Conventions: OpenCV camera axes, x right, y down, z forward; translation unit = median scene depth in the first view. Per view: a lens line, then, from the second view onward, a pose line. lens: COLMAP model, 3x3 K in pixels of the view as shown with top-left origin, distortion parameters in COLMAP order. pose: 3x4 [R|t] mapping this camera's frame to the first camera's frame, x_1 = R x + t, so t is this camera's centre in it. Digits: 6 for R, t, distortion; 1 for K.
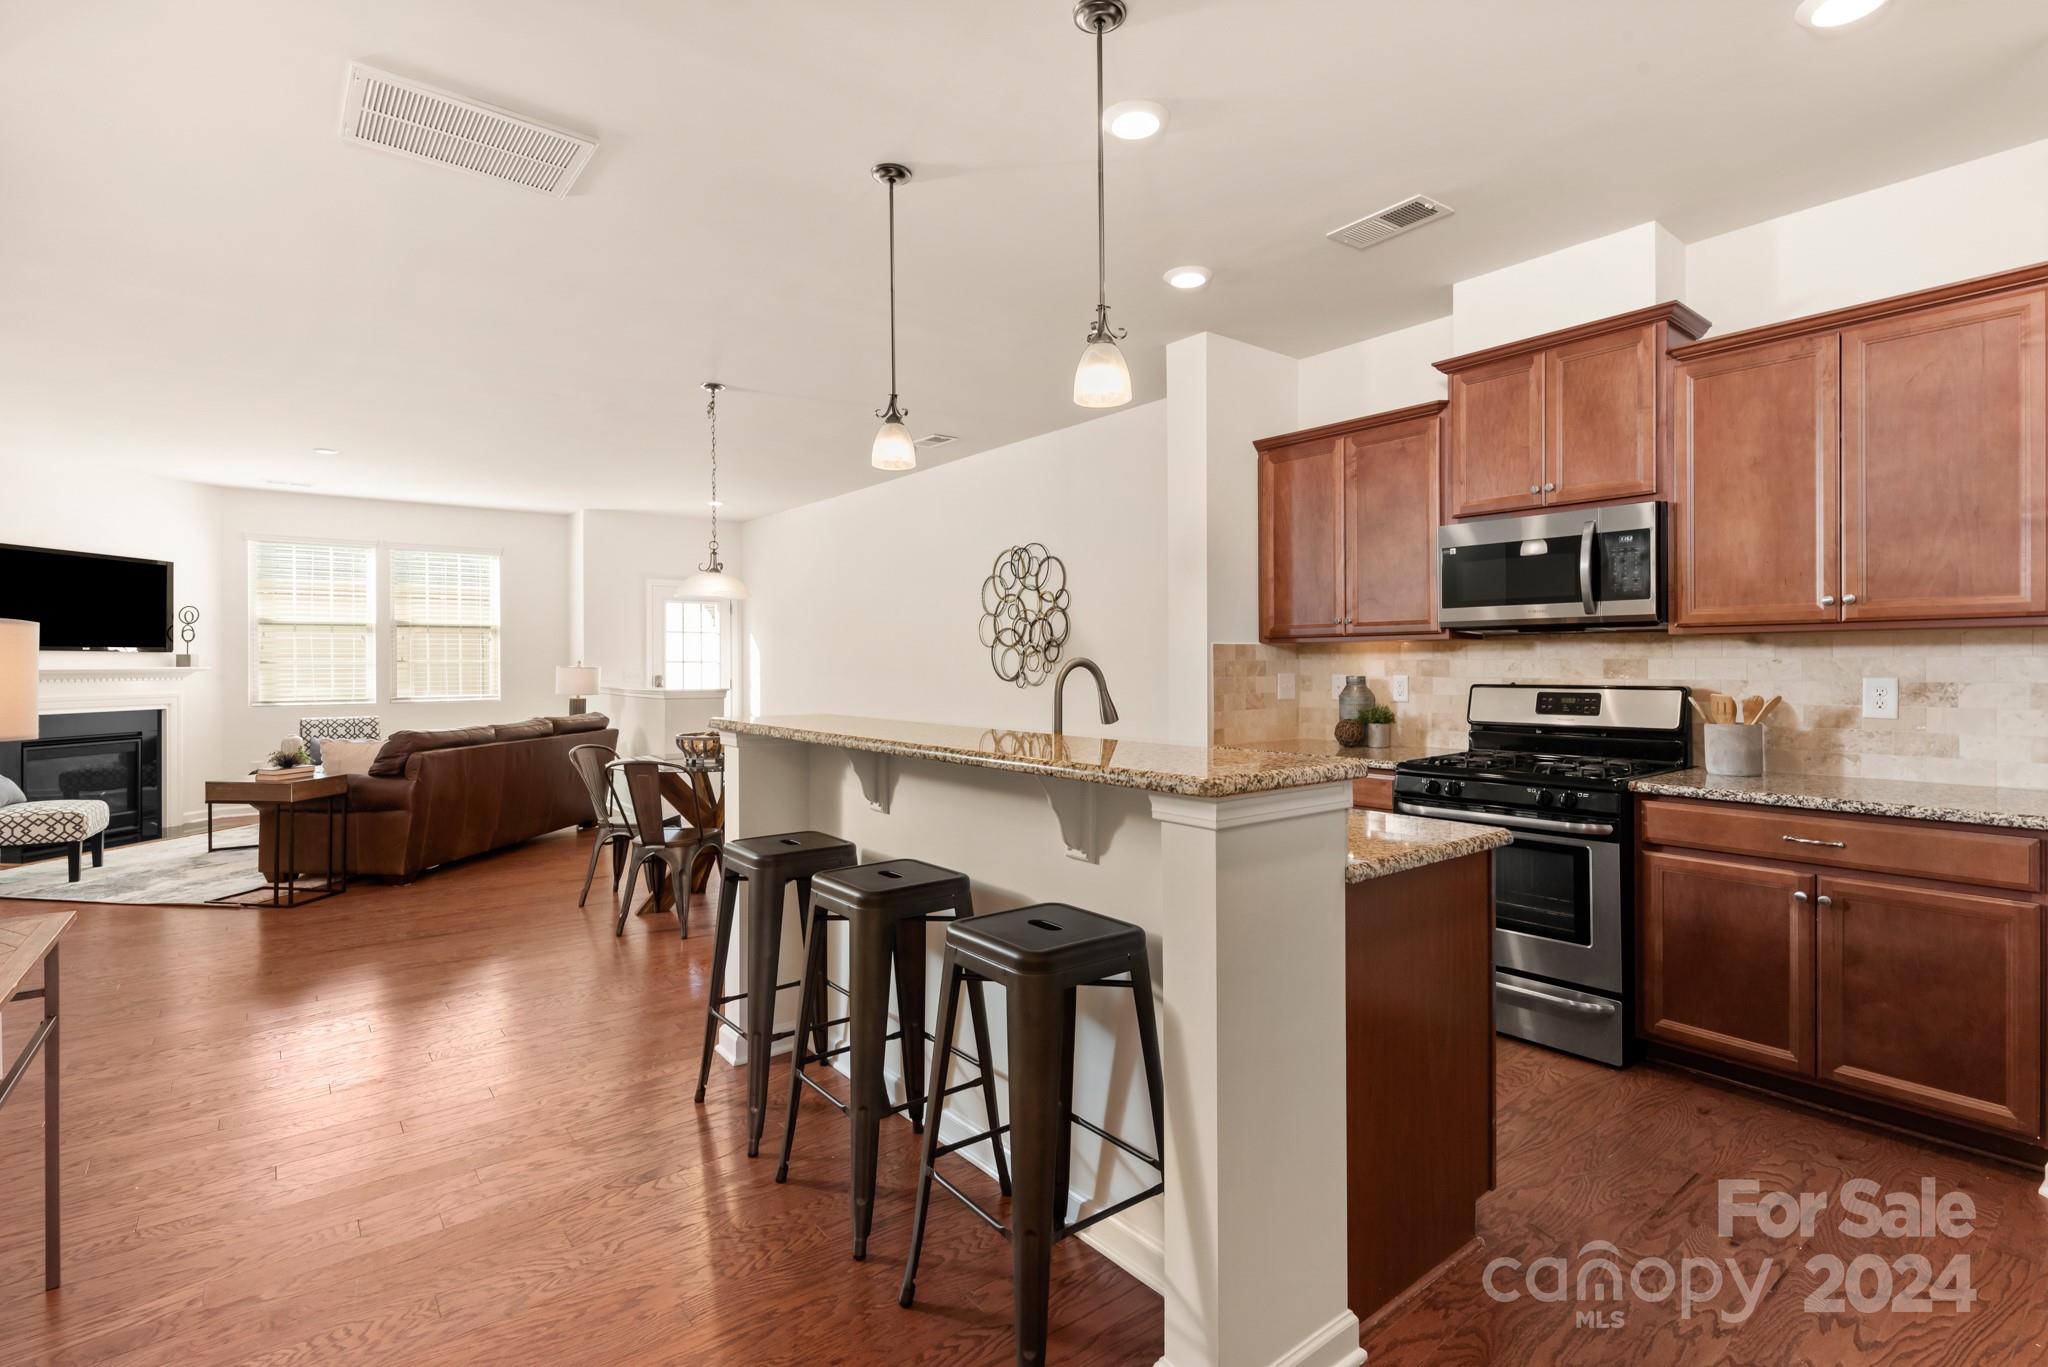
lens RADIAL K [[949.2, 0, 1026.6], [0, 949.2, 660.5], [0, 0, 1]] dist [0.000901, -0.000474]
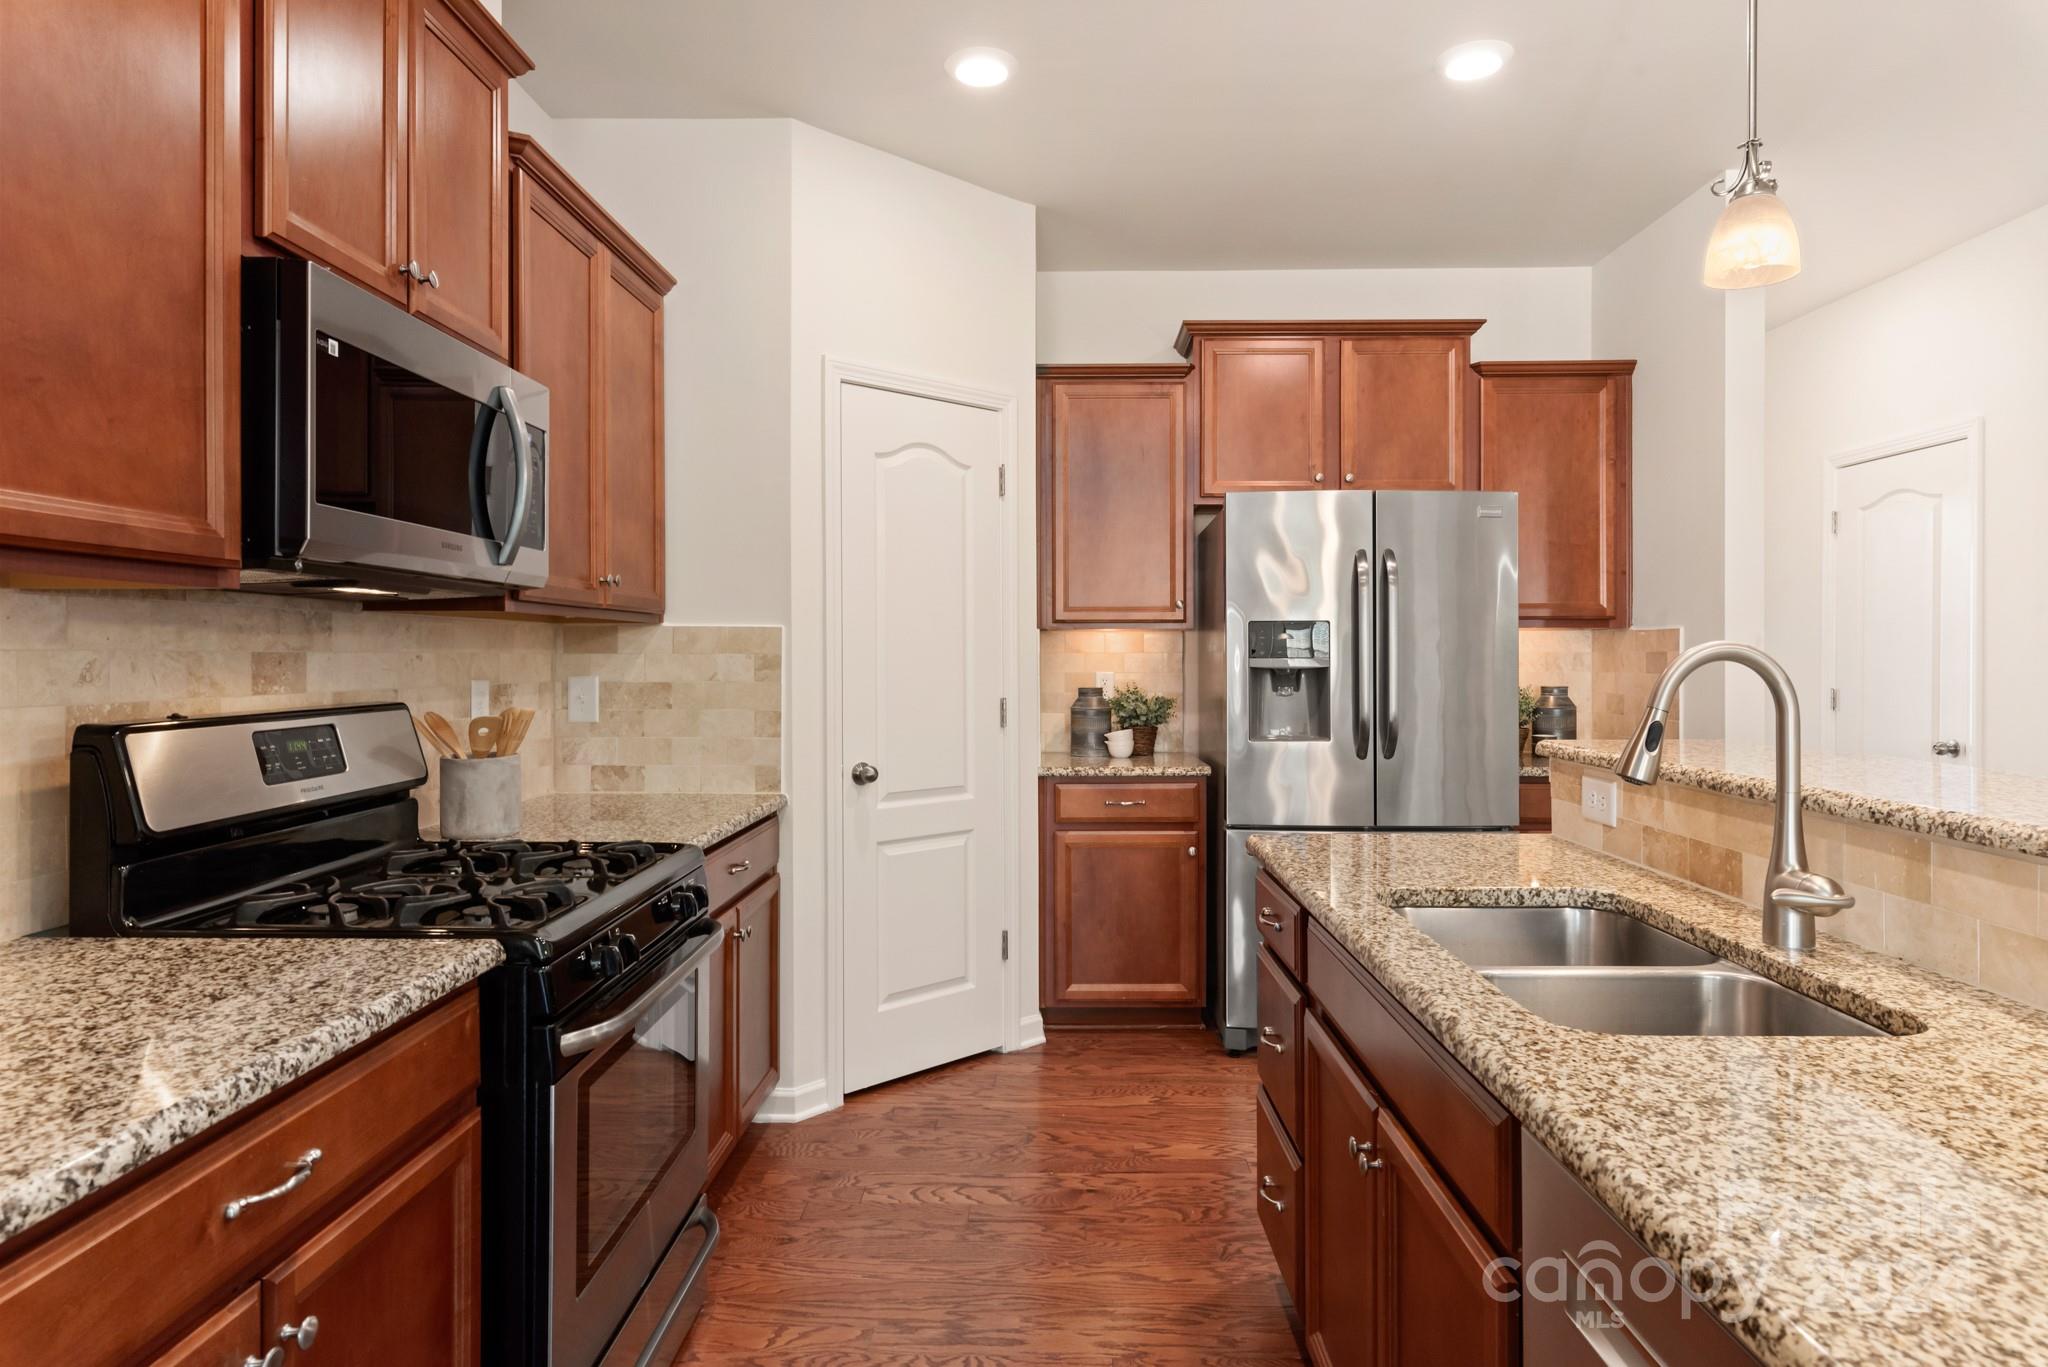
lens RADIAL K [[1187.4, 0, 1030.4], [0, 1187.4, 660.3], [0, 0, 1]] dist [0.003951, 0.000507]
pose [[-0.770582, 0.002543, 0.637336, -0.030294], [0.002253, 0.999997, -0.001265, 0.003108], [-0.637337, 0.000461, -0.770585, 0.927989]]
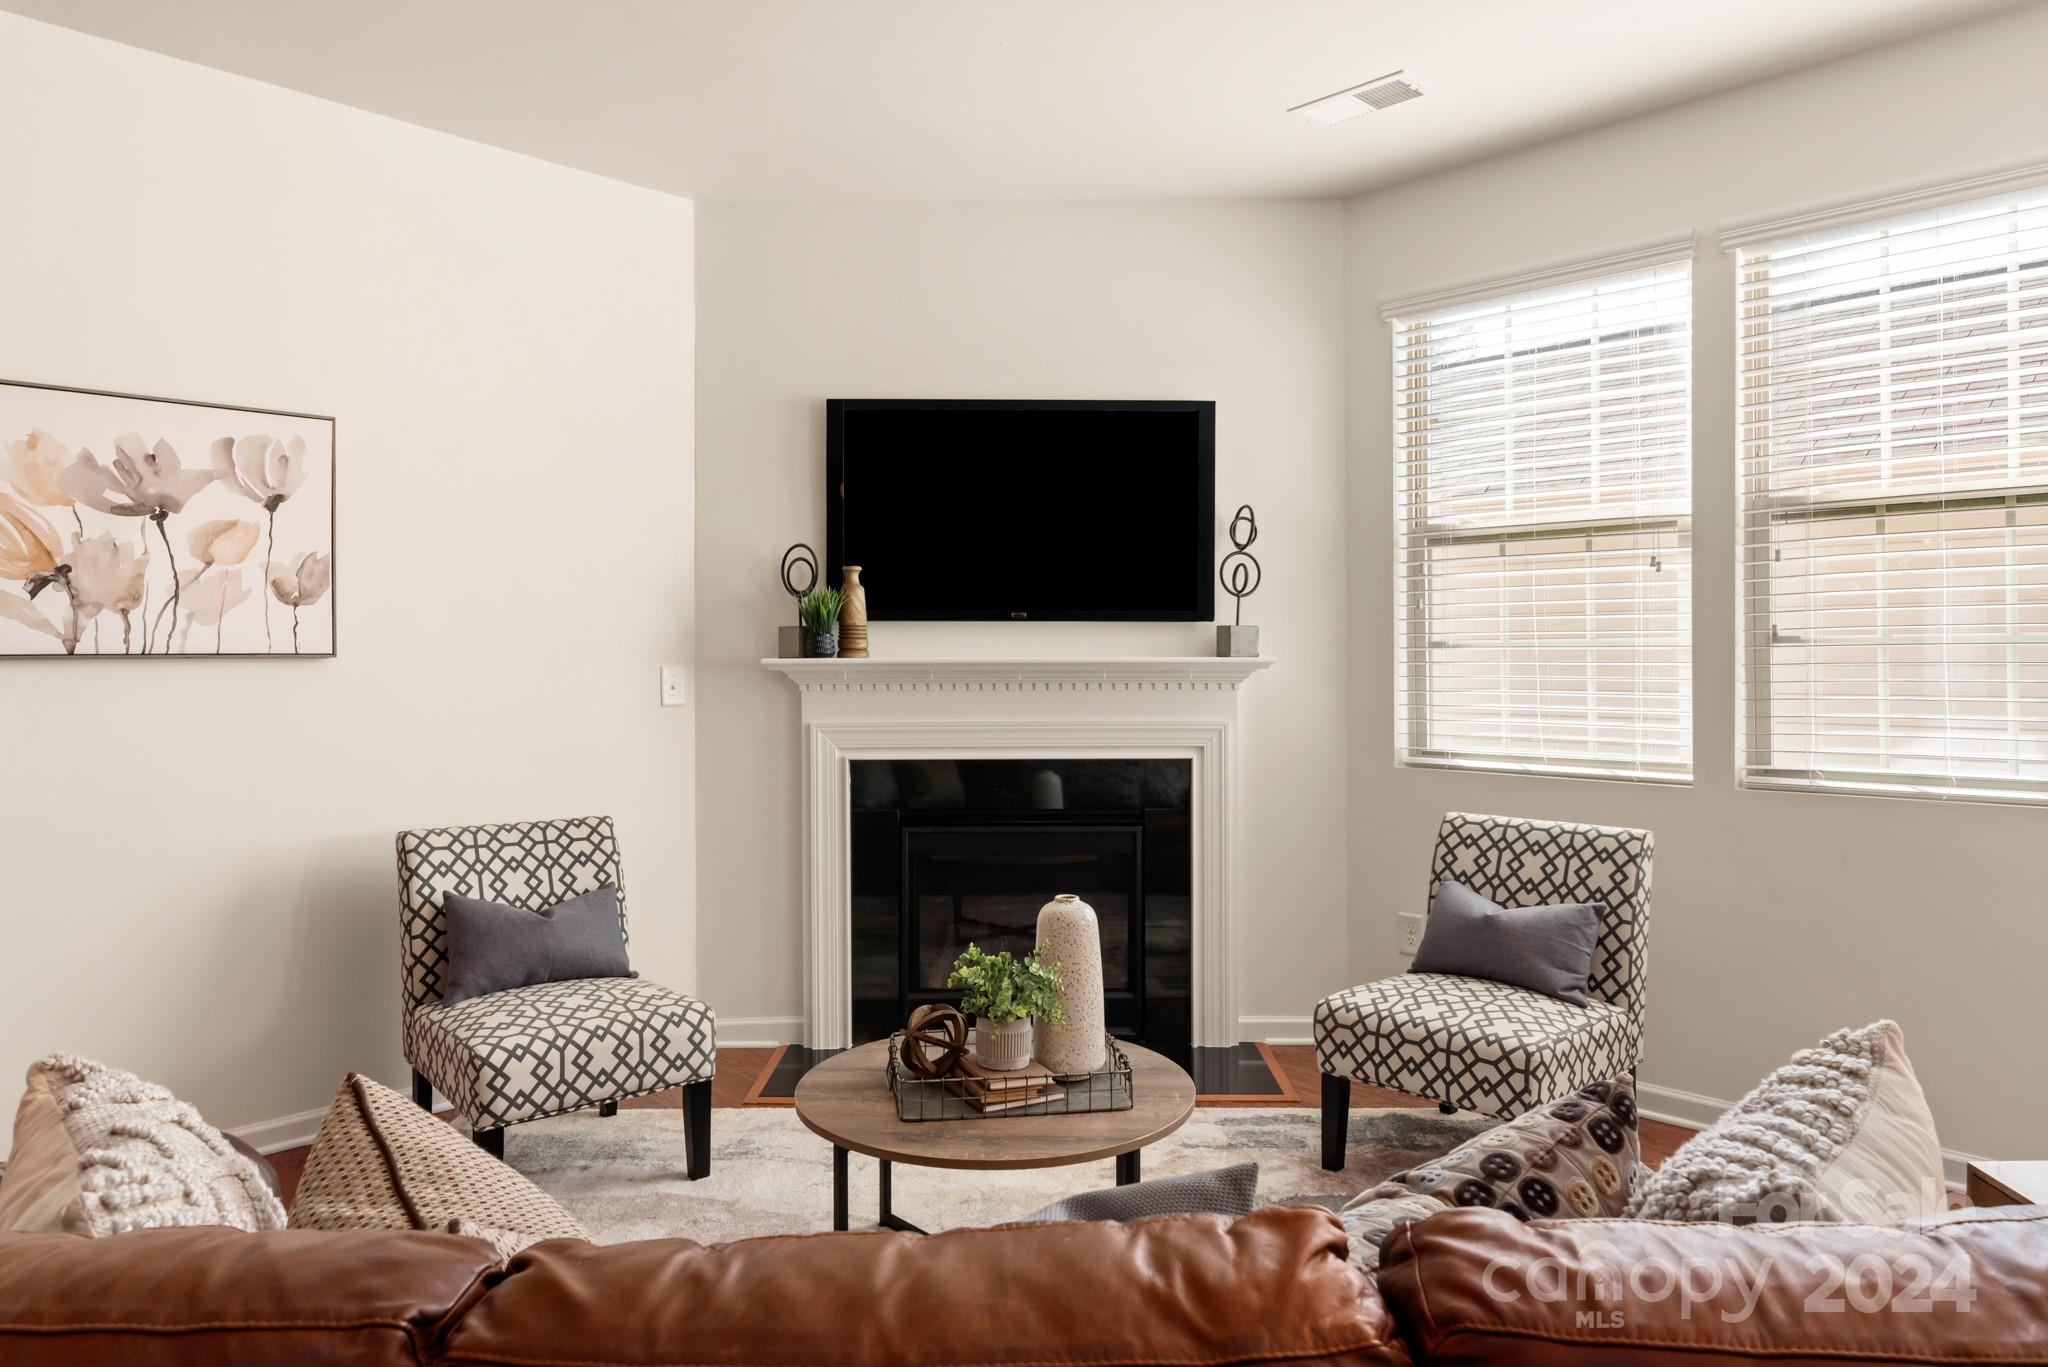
lens RADIAL K [[1300.9, 0, 1064.5], [0, 1300.9, 659.8], [0, 0, 1]] dist [-0.005796, -0.003534]
pose [[0.129091, 0.006383, -0.991612, -0.565785], [0.004551, 0.999965, 0.007030, 0.005926], [0.991622, -0.005421, 0.129058, 1.385560]]
